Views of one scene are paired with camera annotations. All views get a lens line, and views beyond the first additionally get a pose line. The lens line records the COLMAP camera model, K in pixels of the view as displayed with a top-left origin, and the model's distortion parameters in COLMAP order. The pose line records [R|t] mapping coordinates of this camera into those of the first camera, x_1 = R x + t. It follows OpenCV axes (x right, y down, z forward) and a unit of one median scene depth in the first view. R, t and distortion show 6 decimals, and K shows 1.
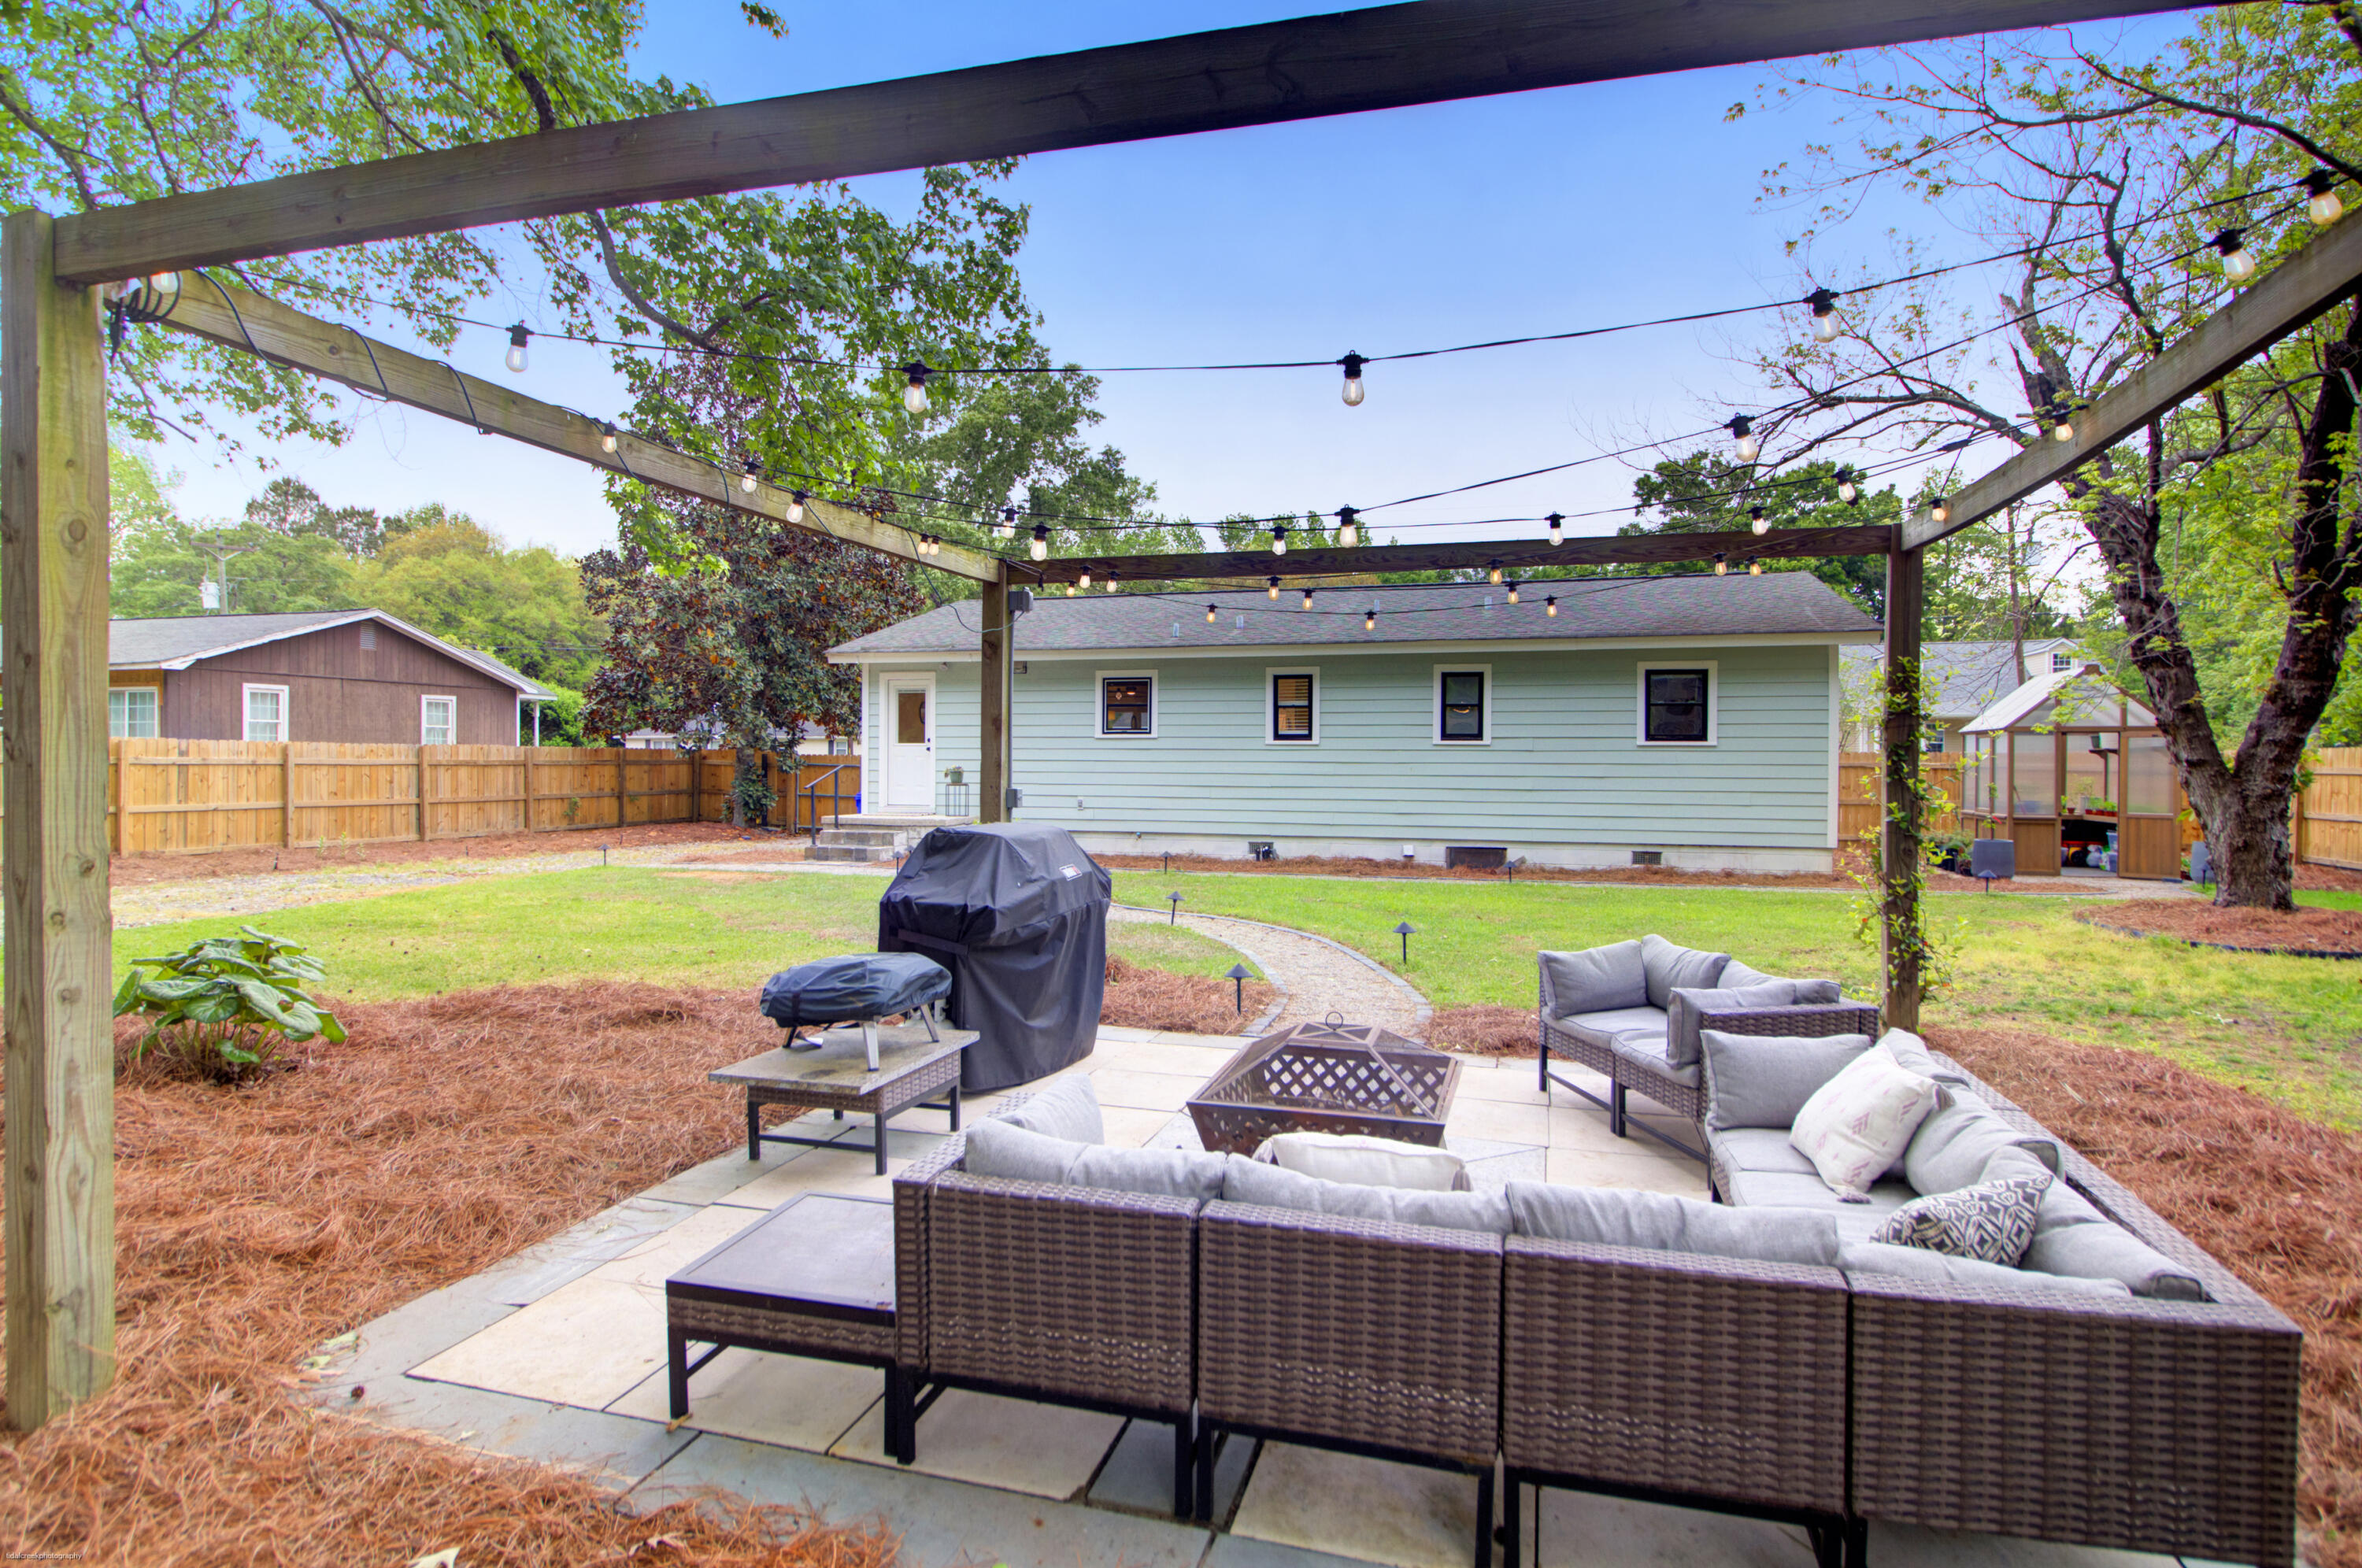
lens RADIAL K [[1226.7, 0, 1178.3], [0, 1226.7, 765.9], [0, 0, 1]] dist [0.001486, -0.009799]
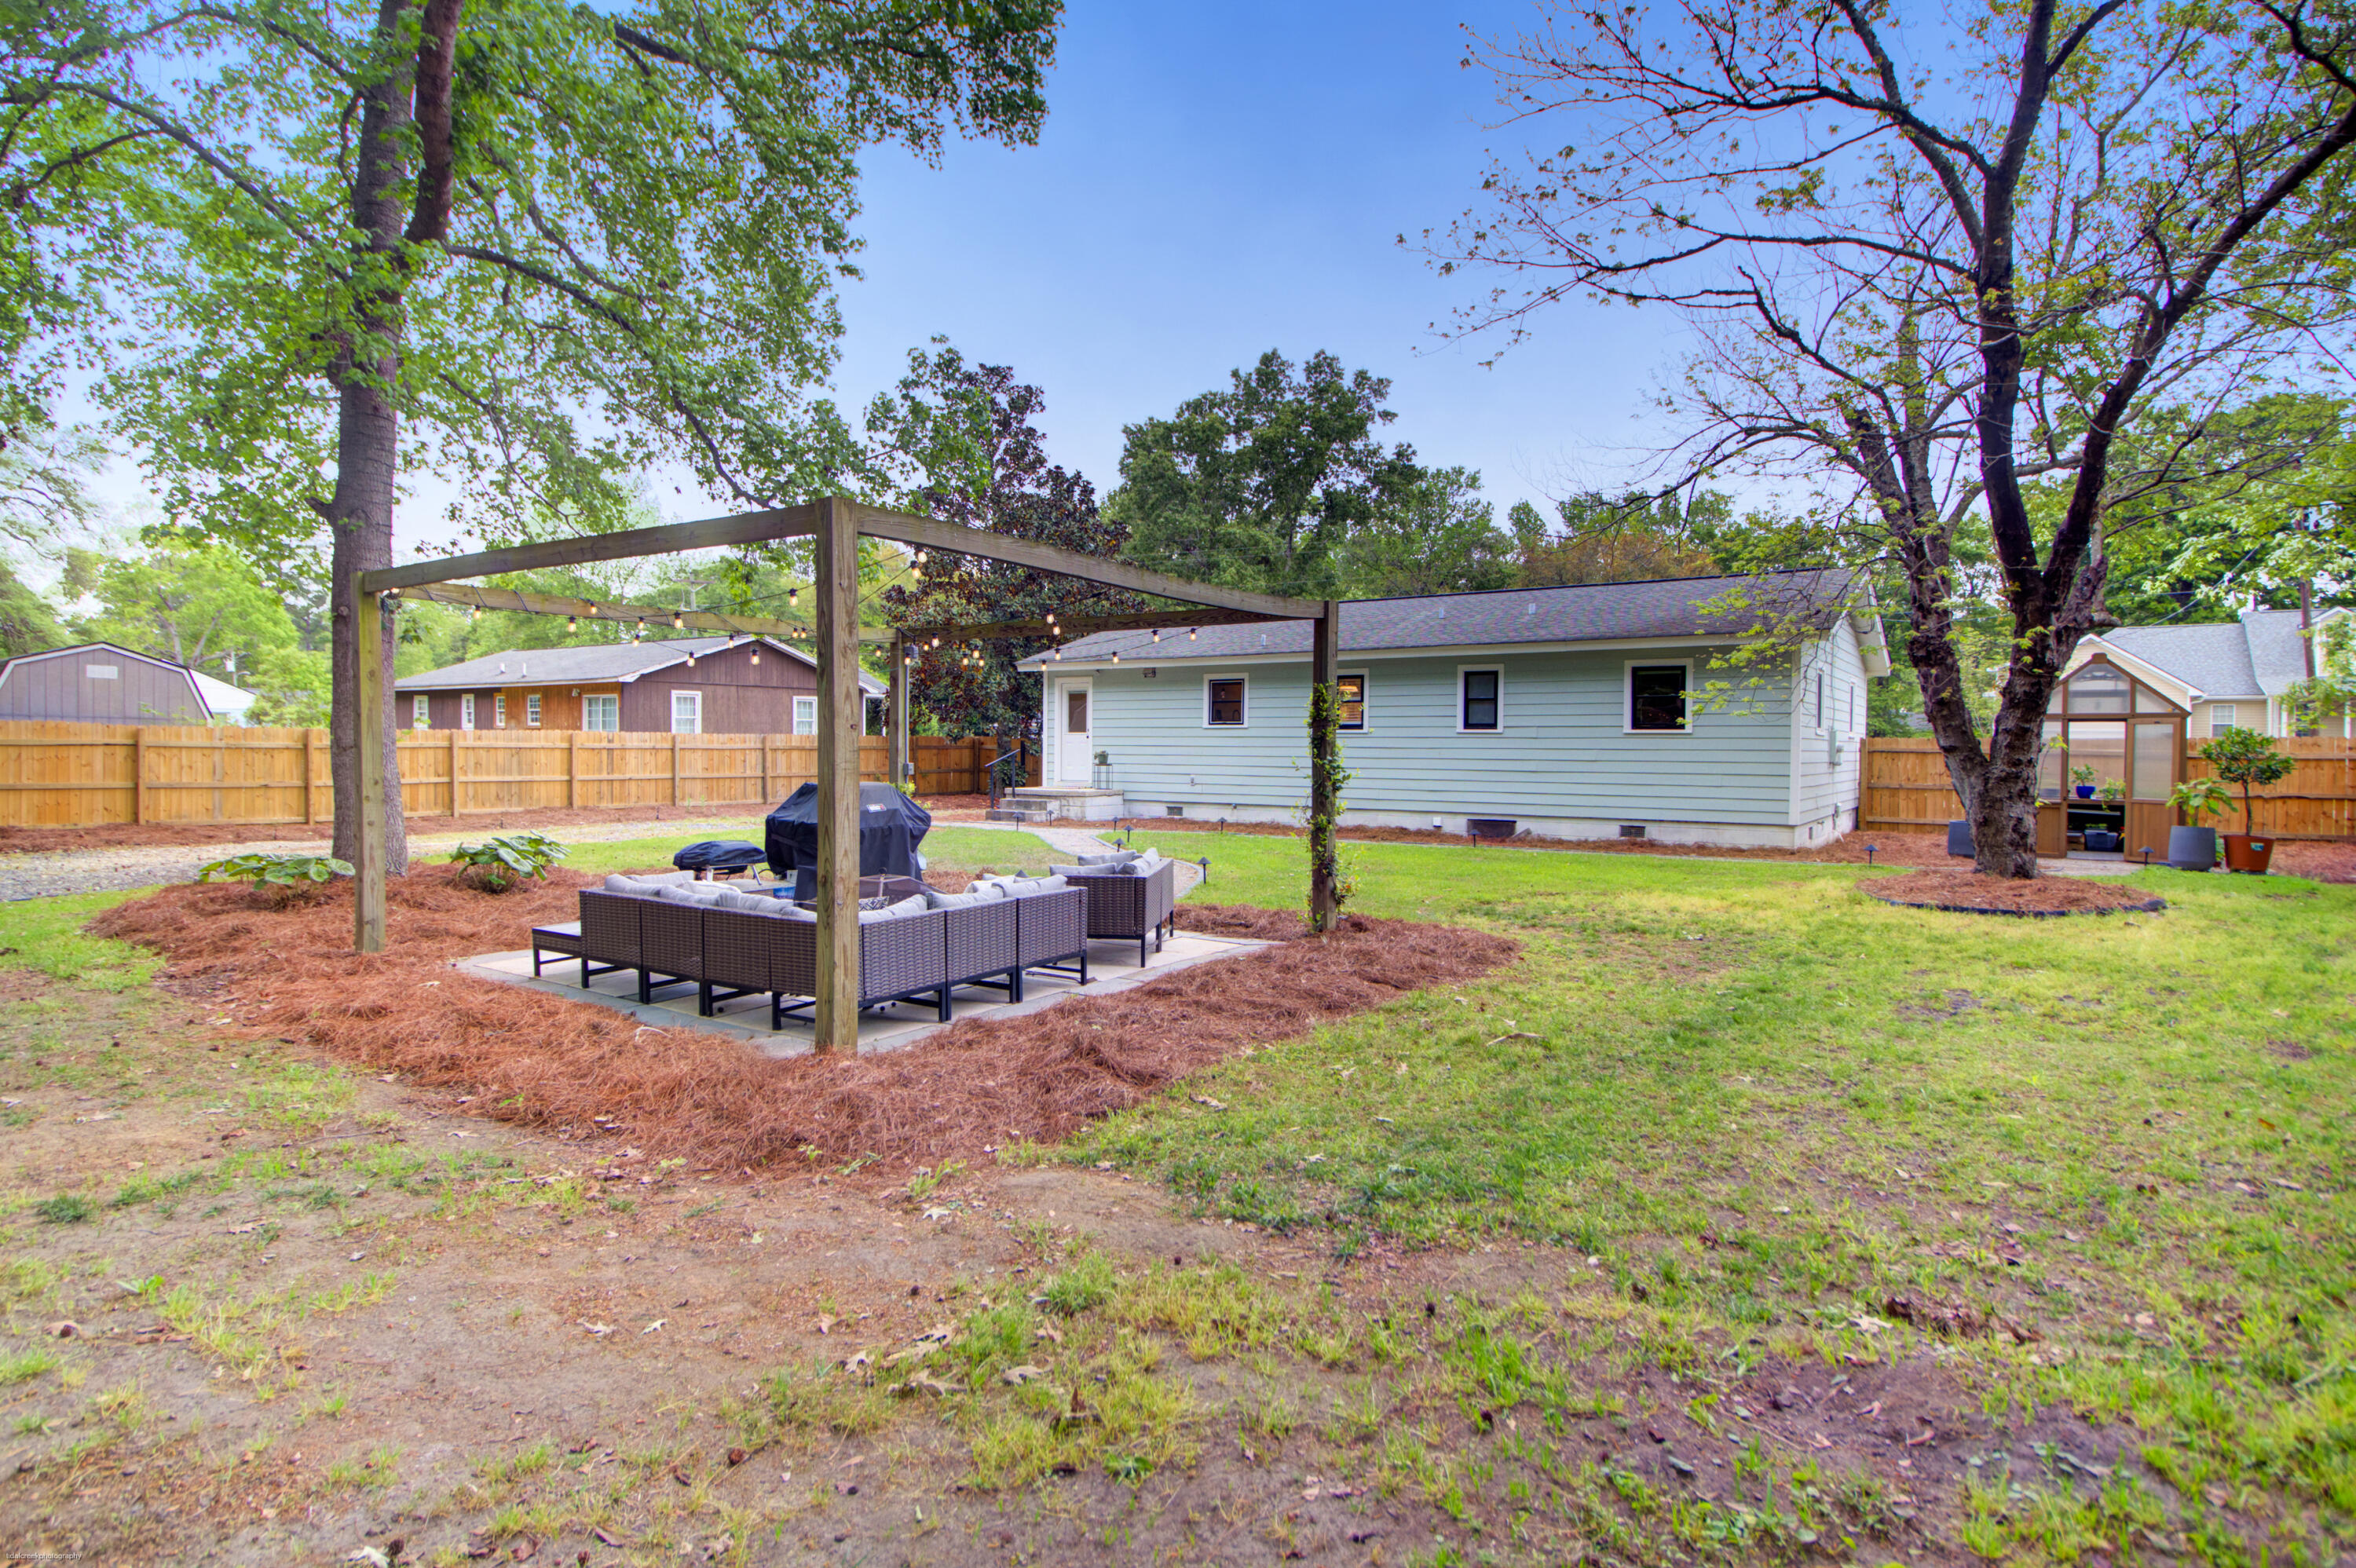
lens RADIAL K [[1223.6, 0, 1175.3], [0, 1223.6, 765.9], [0, 0, 1]] dist [0.001486, -0.009799]
pose [[0.948942, 0.005350, -0.315406, 0.768760], [-0.001354, 0.999916, 0.012886, -0.000551], [0.315448, -0.011801, 0.948869, -0.498959]]
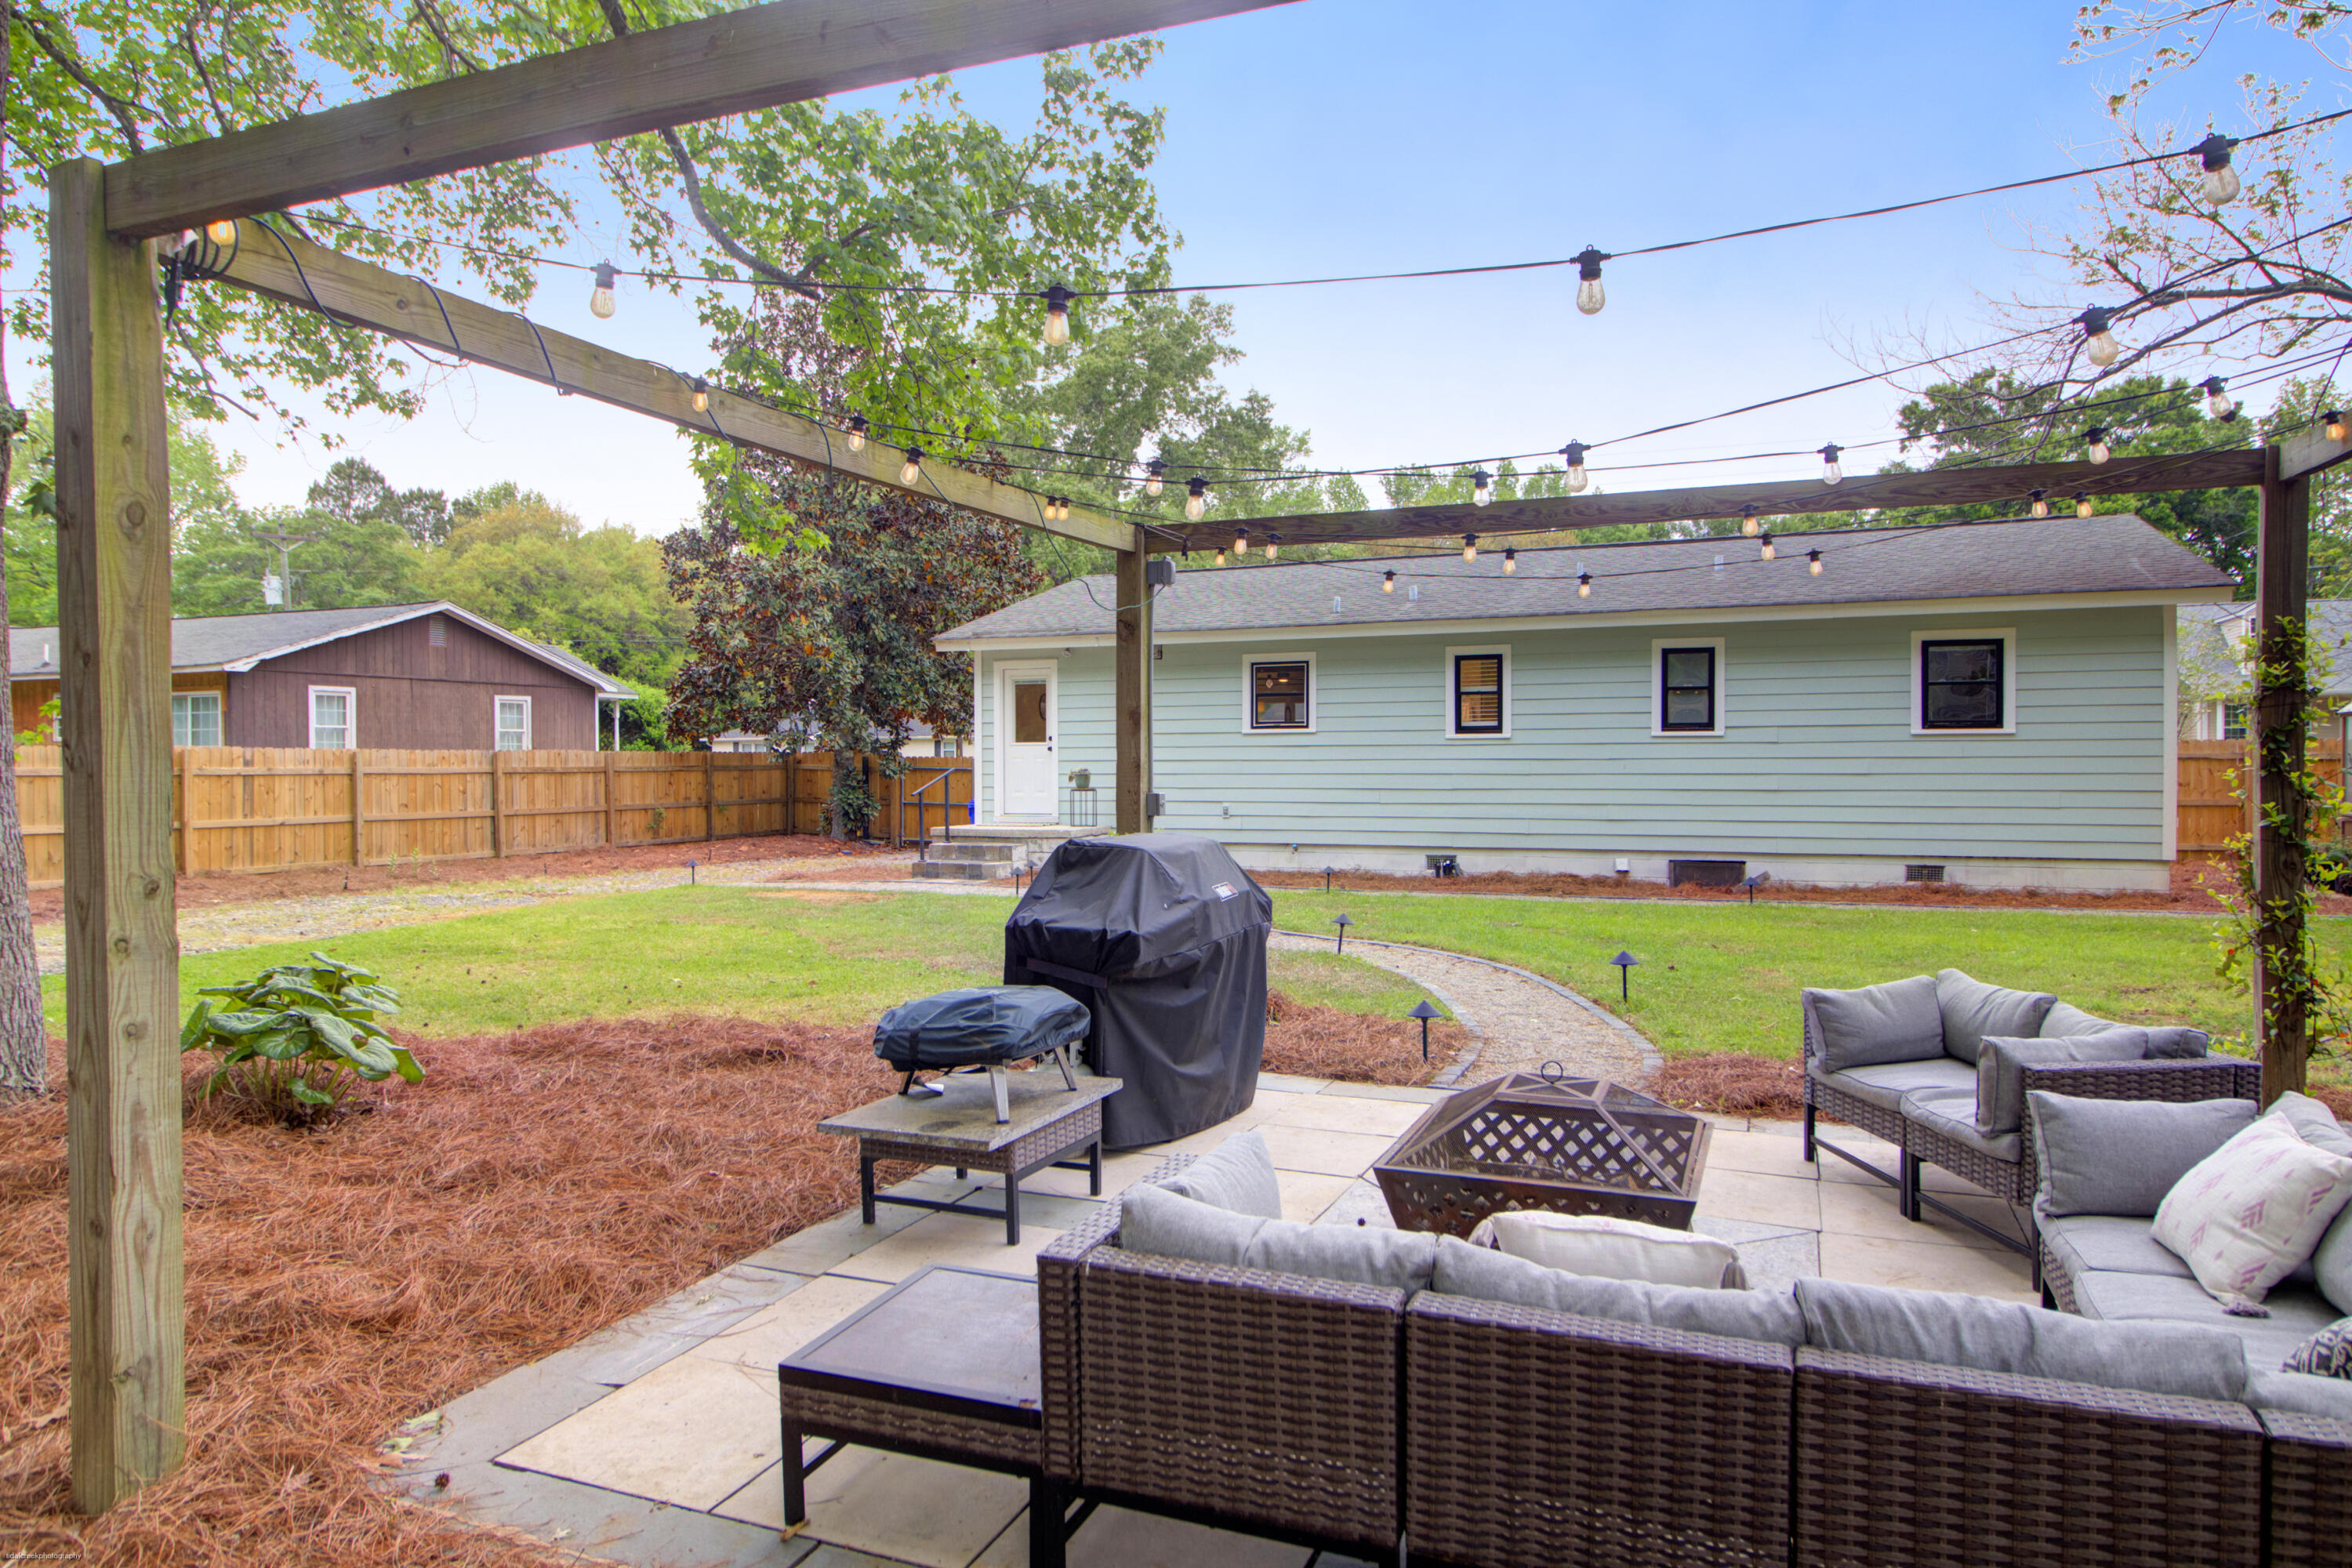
lens RADIAL K [[1436.5, 0, 1181.8], [0, 1436.5, 773.2], [0, 0, 1]] dist [0.003553, -0.005201]
pose [[0.994244, -0.009481, -0.106717, -0.009321], [0.009959, 0.999943, 0.003953, 0.000676], [0.106674, -0.004993, 0.994282, 0.010095]]
